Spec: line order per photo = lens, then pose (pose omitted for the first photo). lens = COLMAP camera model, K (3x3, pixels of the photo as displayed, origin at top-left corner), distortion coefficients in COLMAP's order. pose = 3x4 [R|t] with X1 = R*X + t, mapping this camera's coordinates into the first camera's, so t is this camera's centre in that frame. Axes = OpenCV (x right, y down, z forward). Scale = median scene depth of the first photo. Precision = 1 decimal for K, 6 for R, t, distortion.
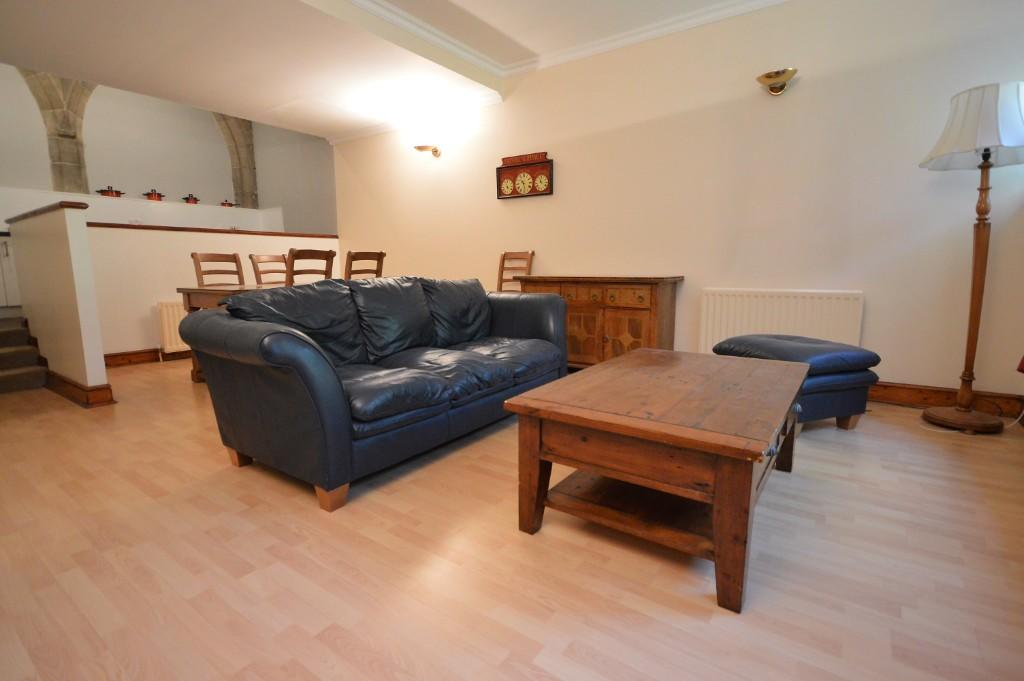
lens RADIAL K [[491.0, 0, 507.6], [0, 491.0, 334.1], [0, 0, 1]] dist [0.031455, -0.018286]
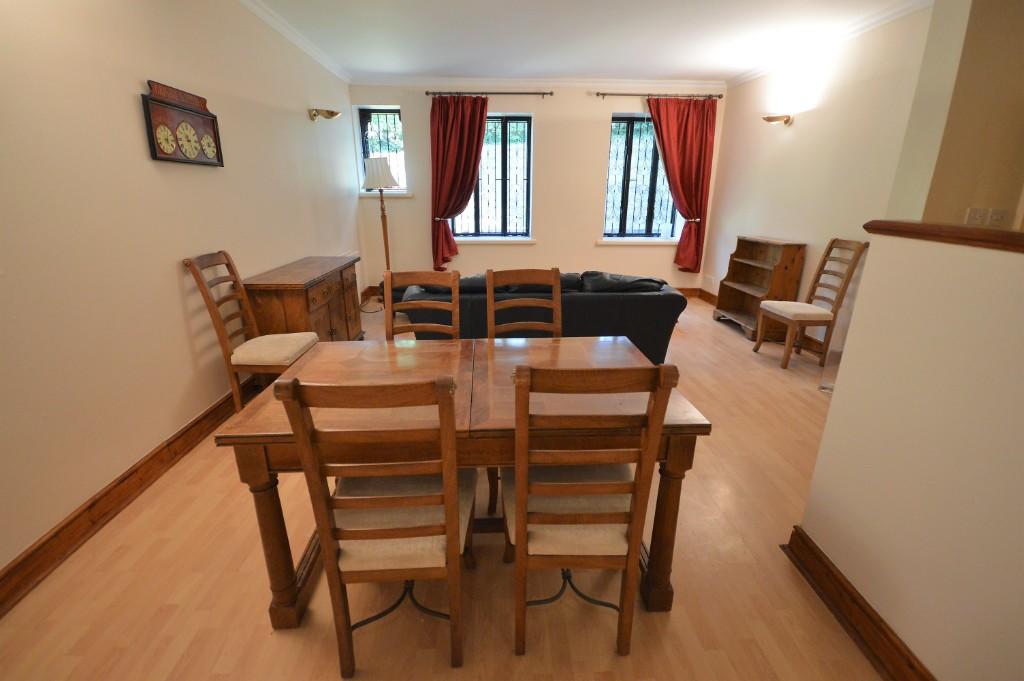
lens RADIAL K [[451.4, 0, 508.3], [0, 451.4, 336.8], [0, 0, 1]] dist [-0.000519, -0.000387]
pose [[-0.620065, -0.236119, 0.748176, -0.652581], [0.110800, 0.917723, 0.381455, -0.248025], [-0.776687, 0.319425, -0.542886, 1.046503]]
